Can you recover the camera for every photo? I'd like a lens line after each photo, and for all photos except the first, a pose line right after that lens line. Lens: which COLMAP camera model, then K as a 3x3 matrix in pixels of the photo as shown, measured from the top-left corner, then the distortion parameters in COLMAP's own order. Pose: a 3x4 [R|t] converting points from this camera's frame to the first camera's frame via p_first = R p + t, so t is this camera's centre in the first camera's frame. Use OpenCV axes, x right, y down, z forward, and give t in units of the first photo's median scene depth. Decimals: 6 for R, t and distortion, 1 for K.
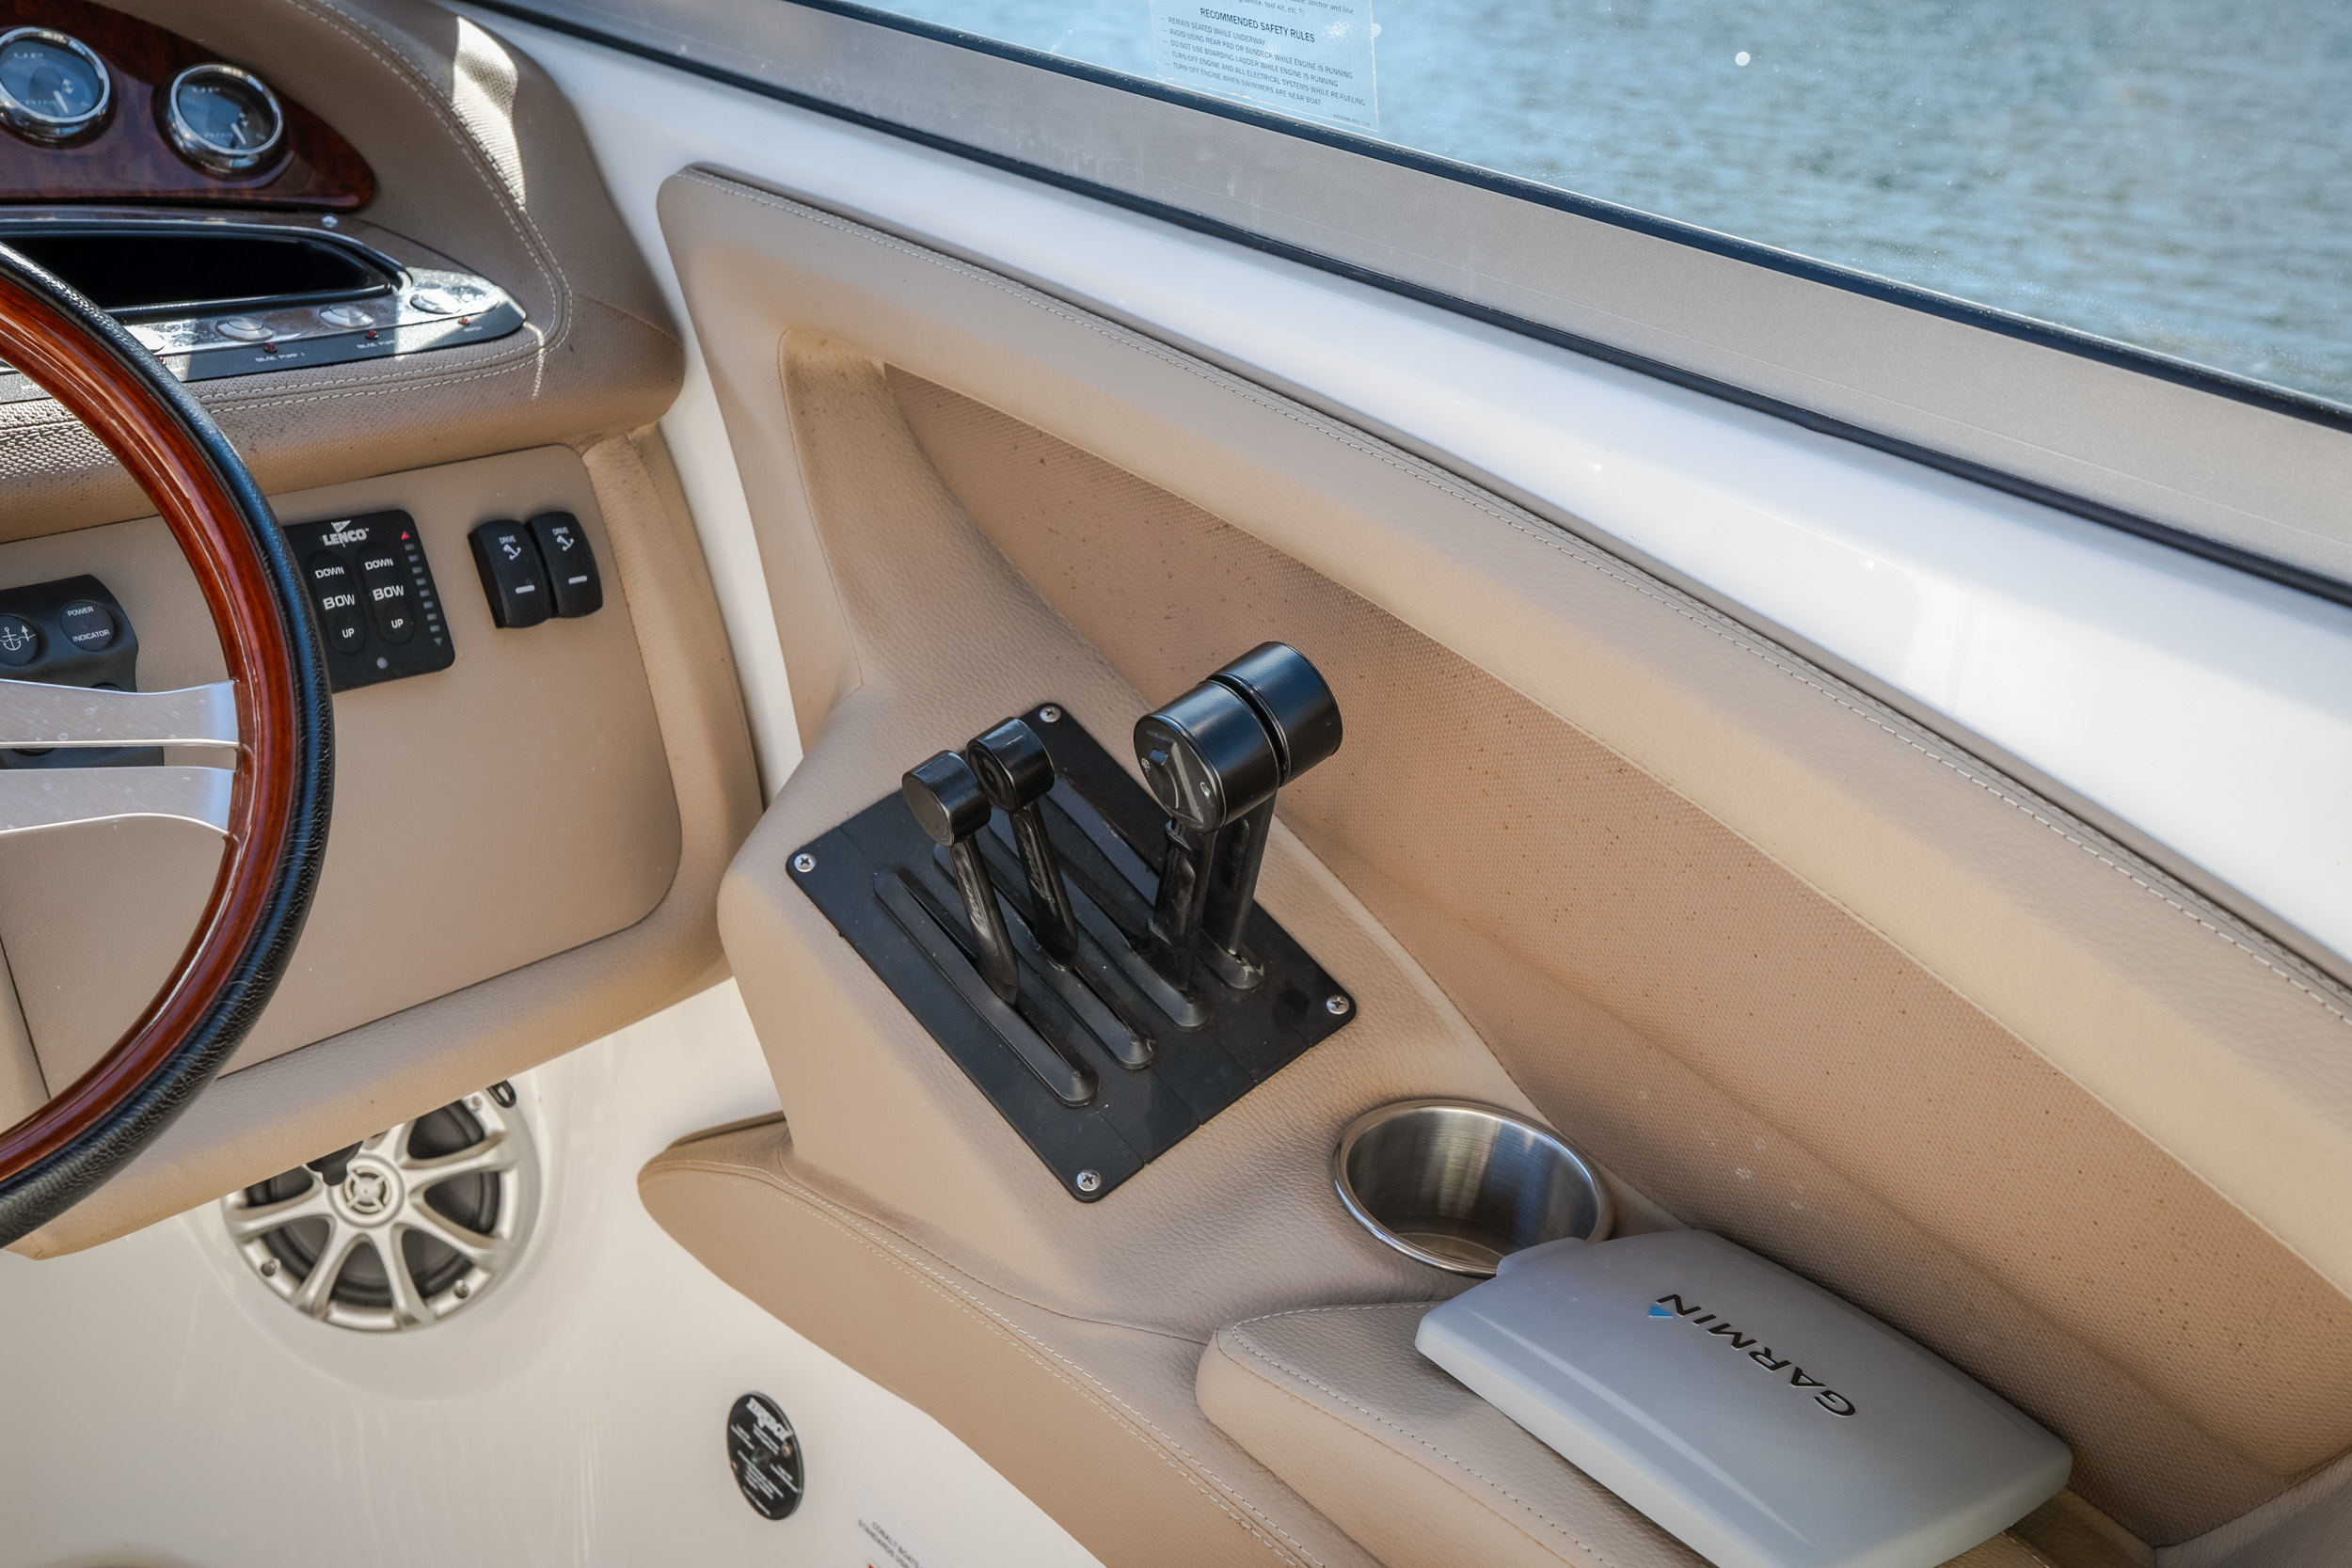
lens RADIAL K [[2475.6, 0, 1168.7], [0, 2475.6, 773.3], [0, 0, 1]] dist [0.004544, 0.000000]
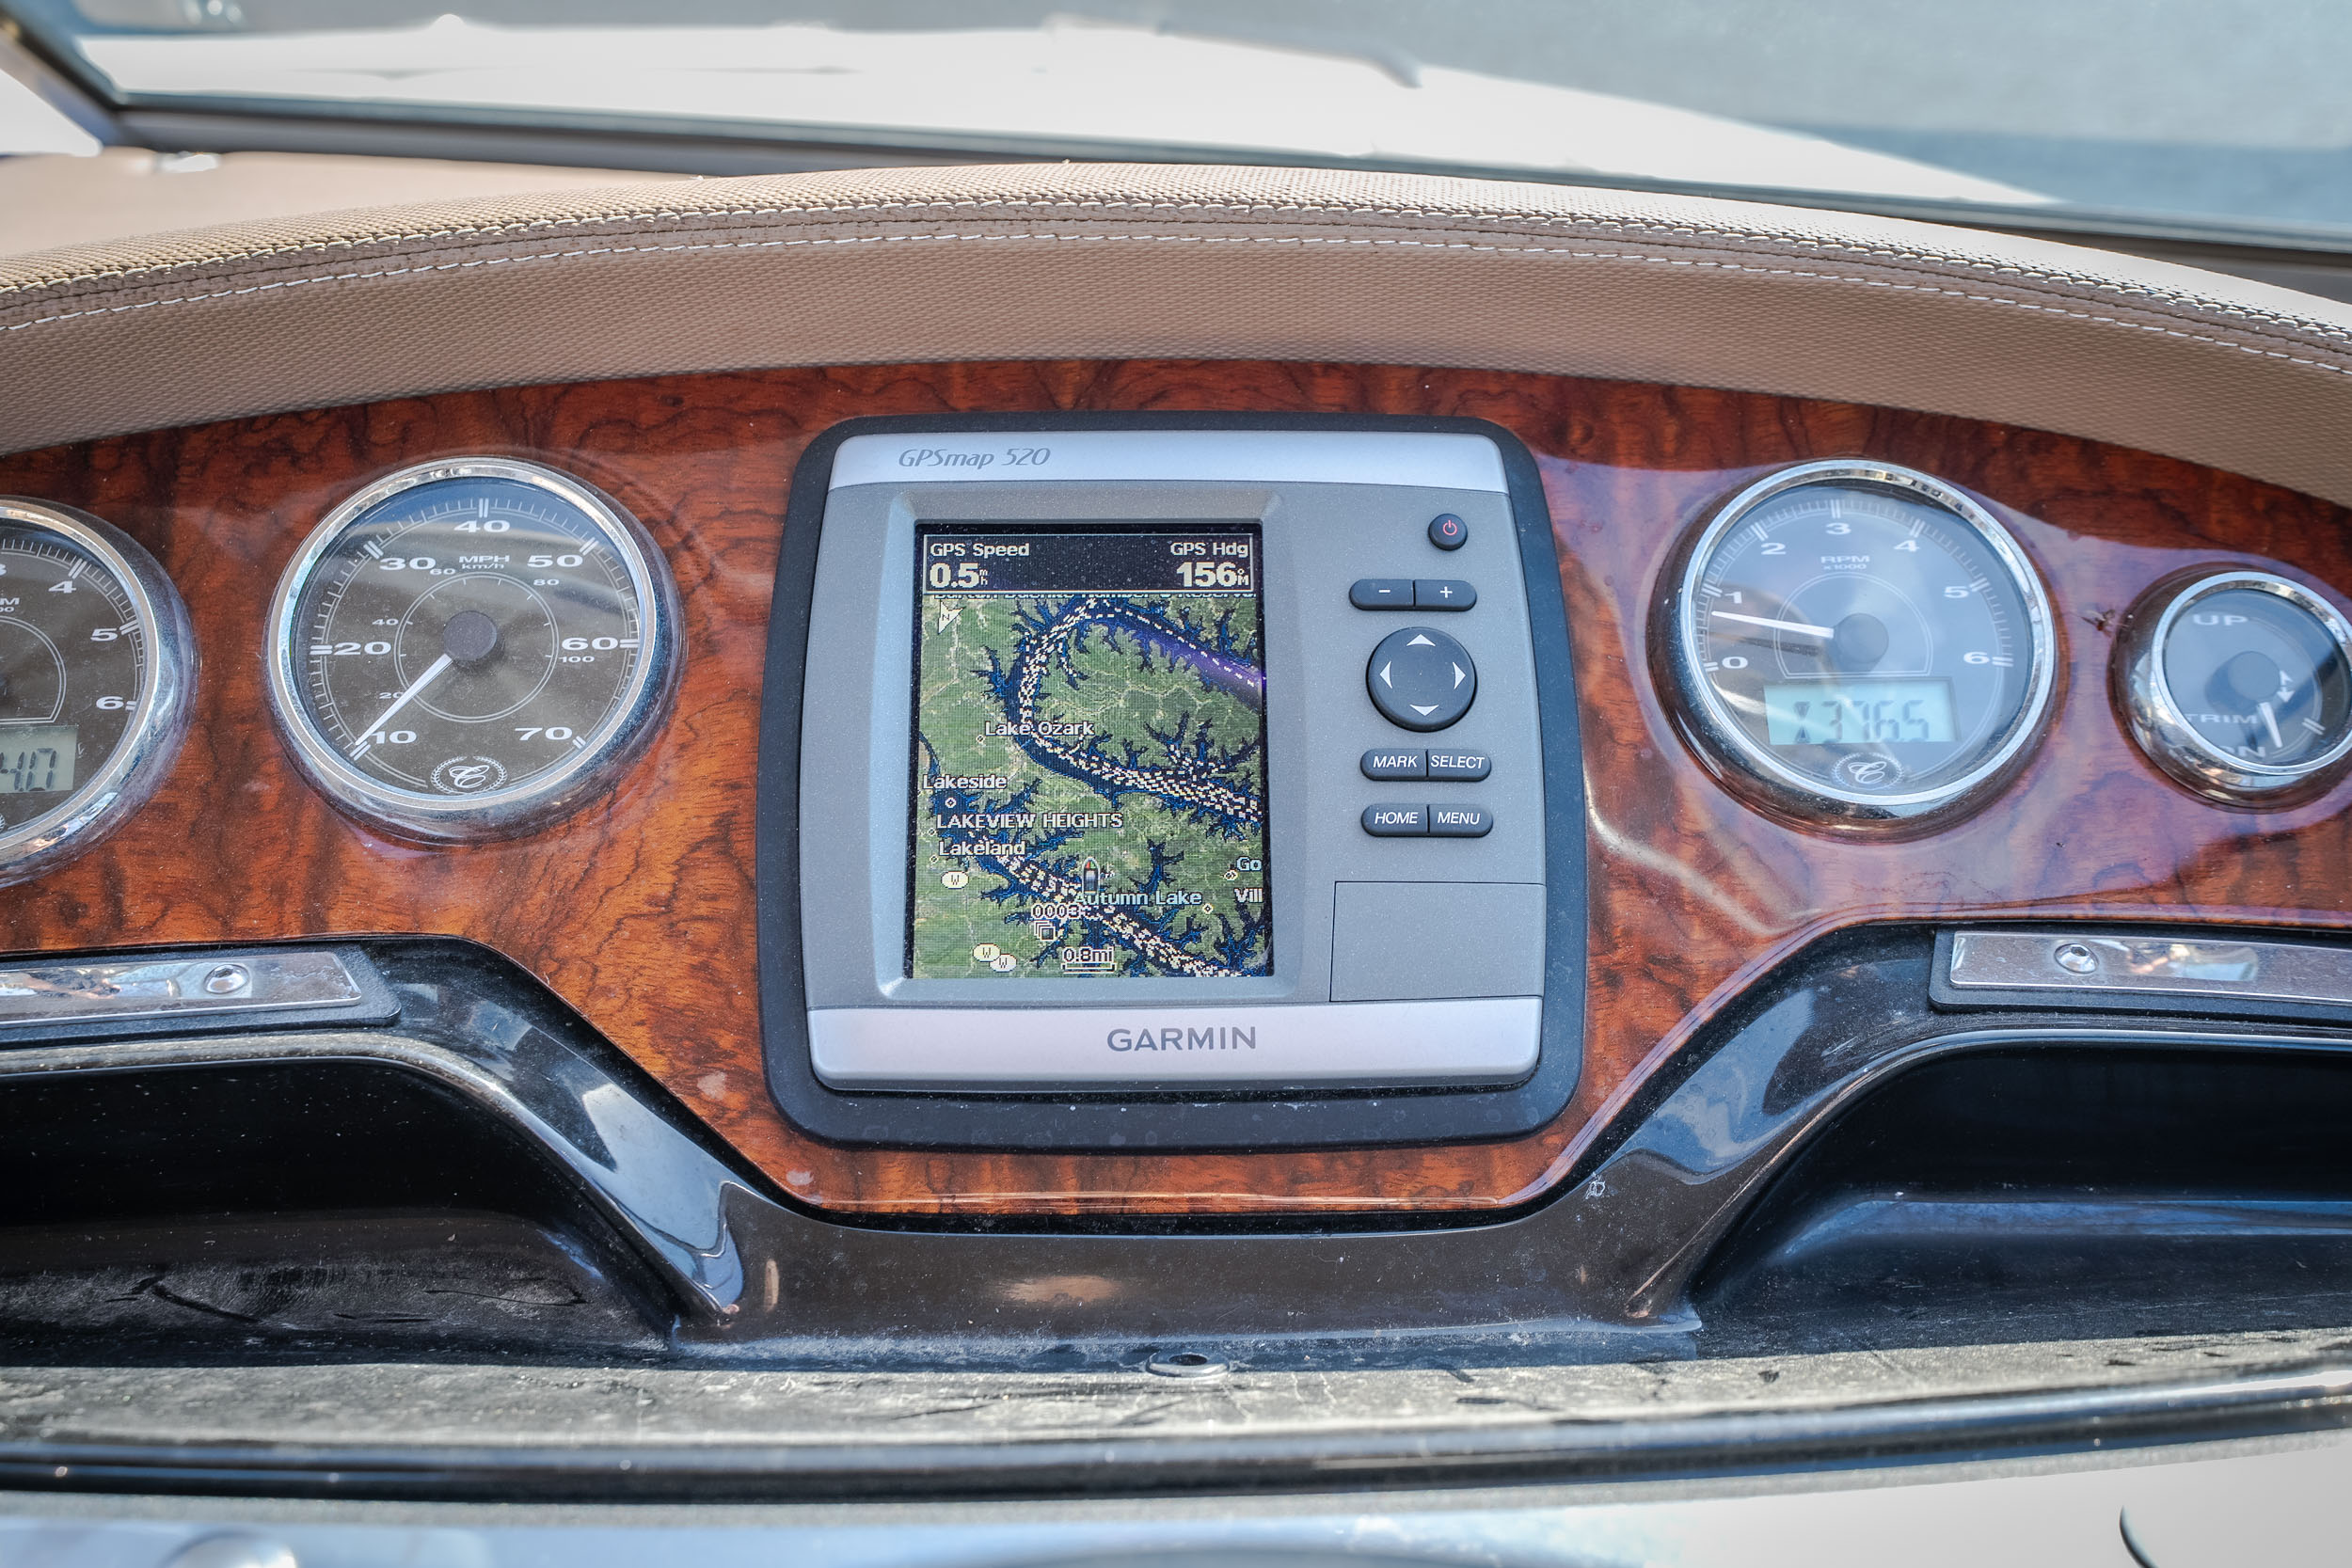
lens RADIAL K [[2364.6, 0, 1147.9], [0, 2364.6, 774.2], [0, 0, 1]] dist [0.010294, 0.000000]
pose [[0.758264, 0.184379, -0.625332, -0.328093], [-0.194246, 0.979505, 0.053268, -0.252032], [0.622337, 0.081077, 0.778539, 0.496394]]
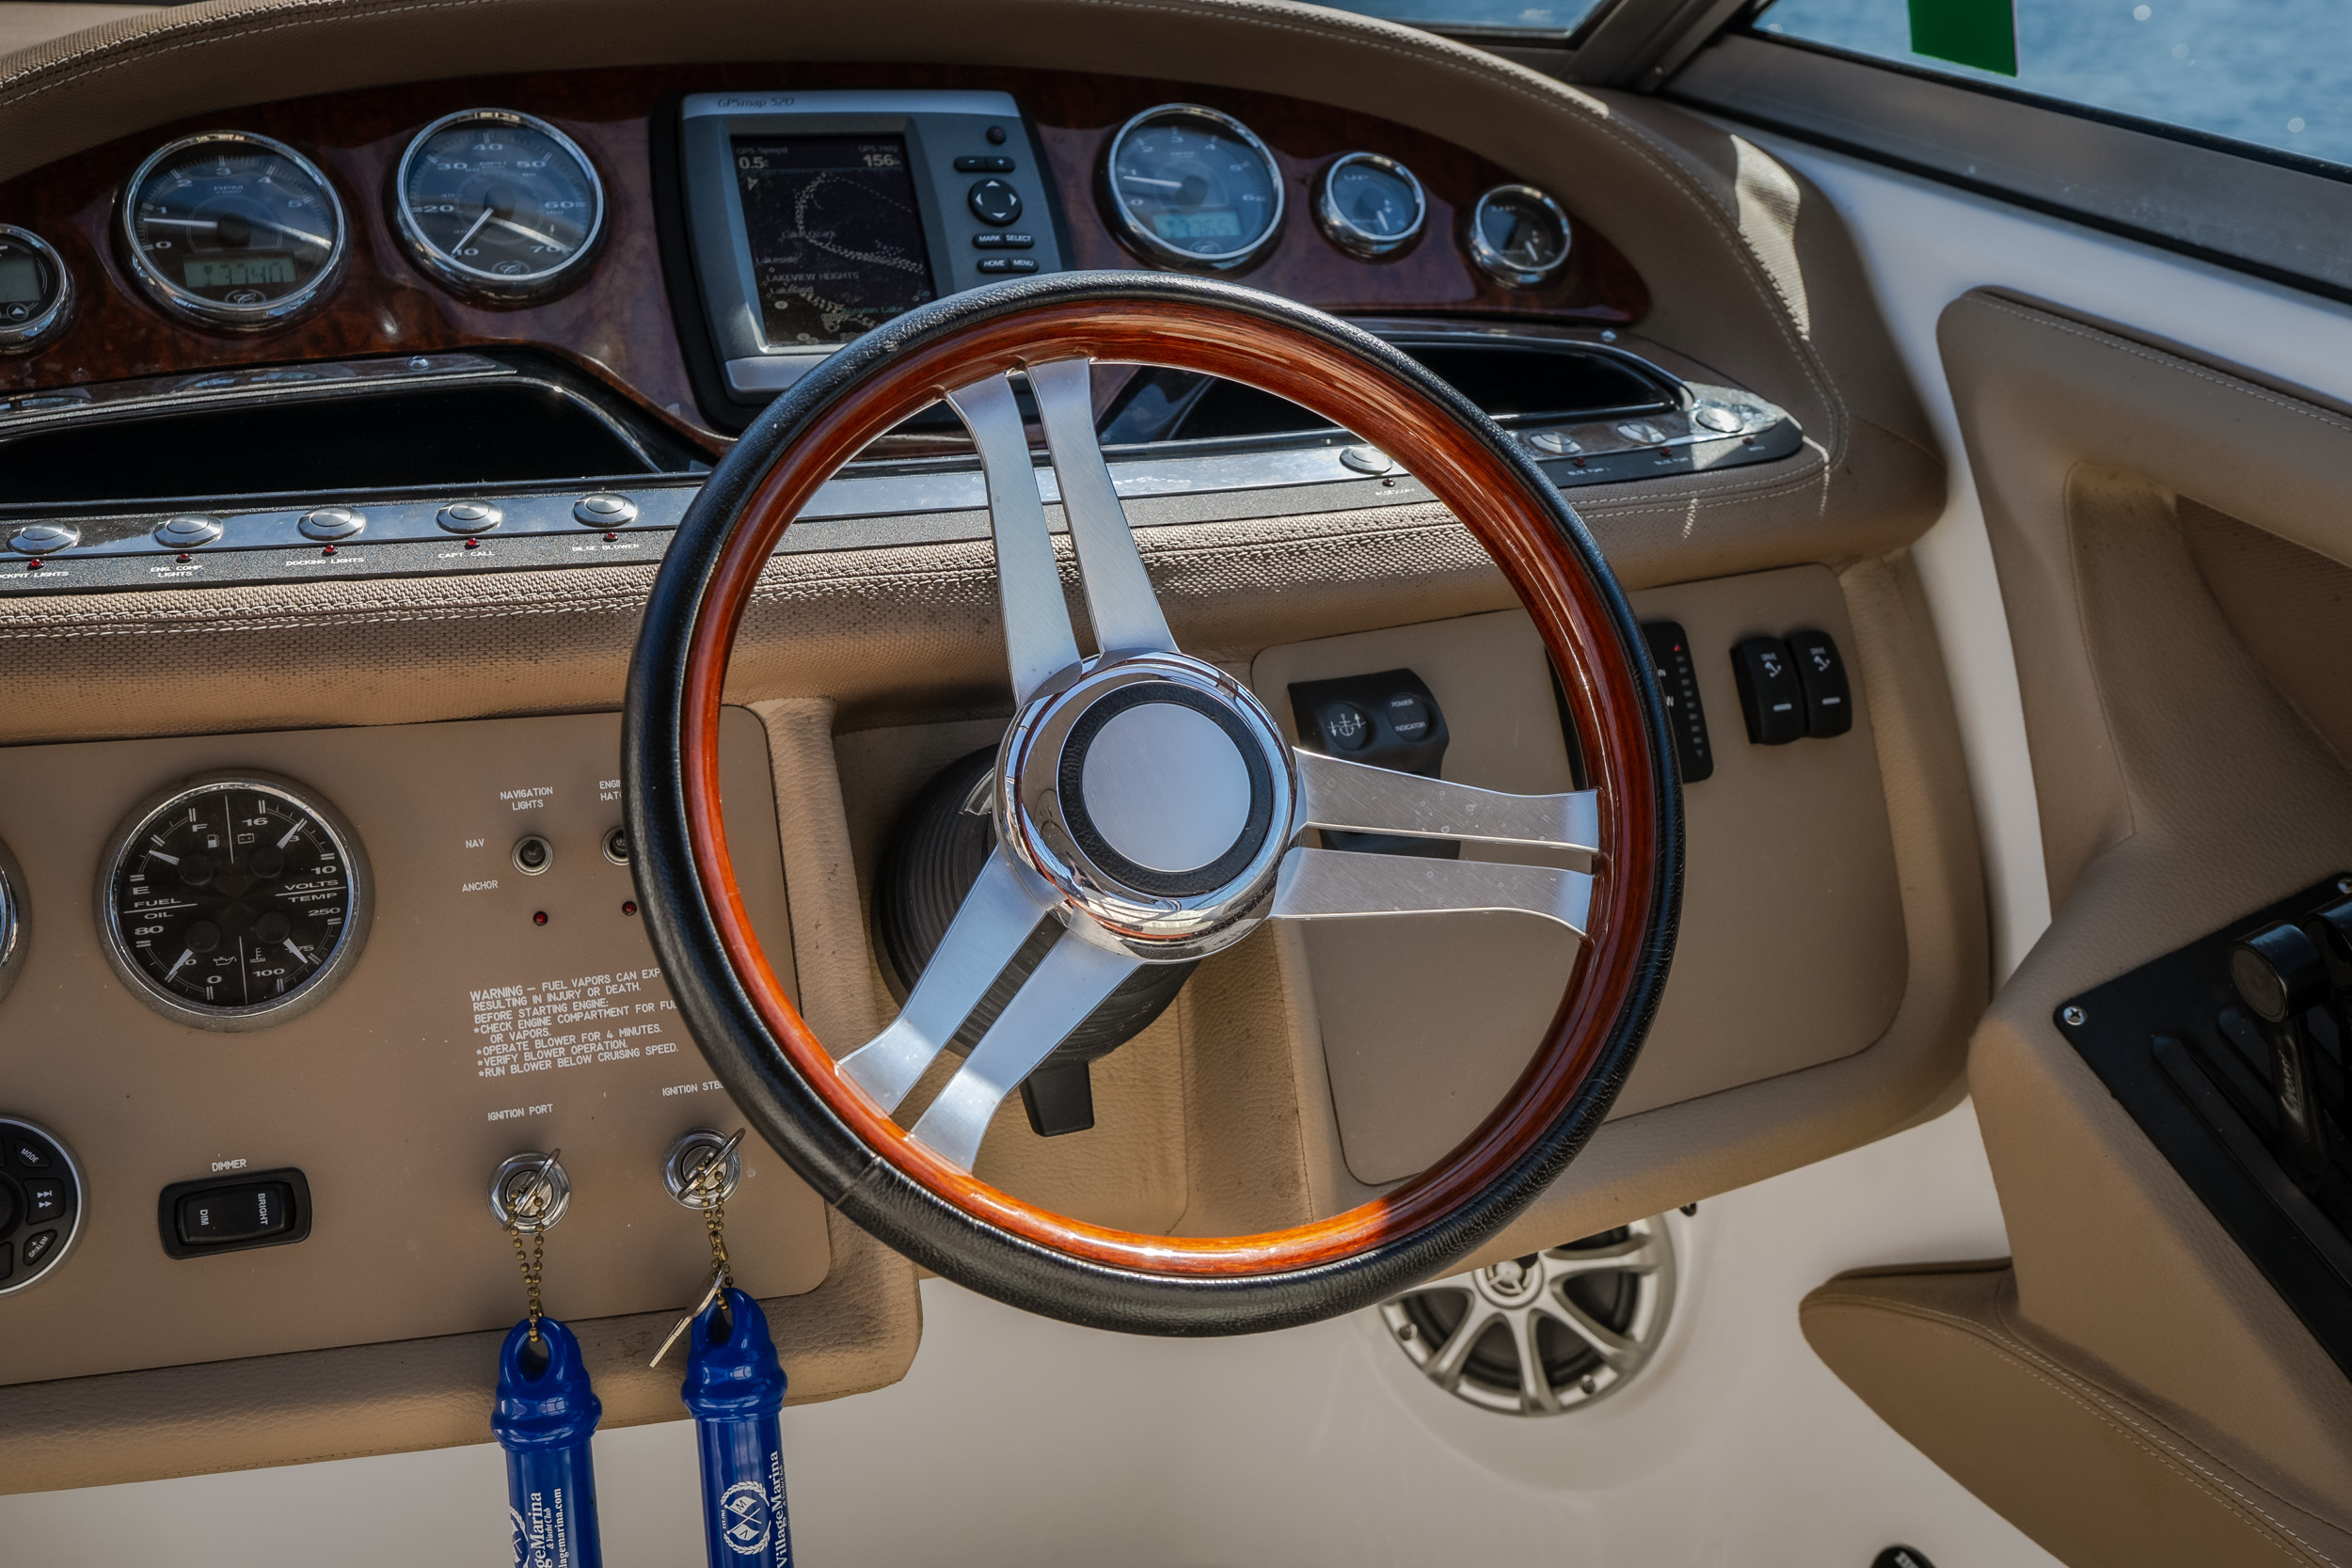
lens RADIAL K [[2579.1, 0, 1187.8], [0, 2579.1, 771.1], [0, 0, 1]] dist [0.010716, 0.000000]
pose [[0.932230, 0.085526, -0.351614, -0.117382], [-0.097713, 0.995069, -0.017024, -0.007314], [0.348425, 0.050228, 0.935990, -0.064761]]
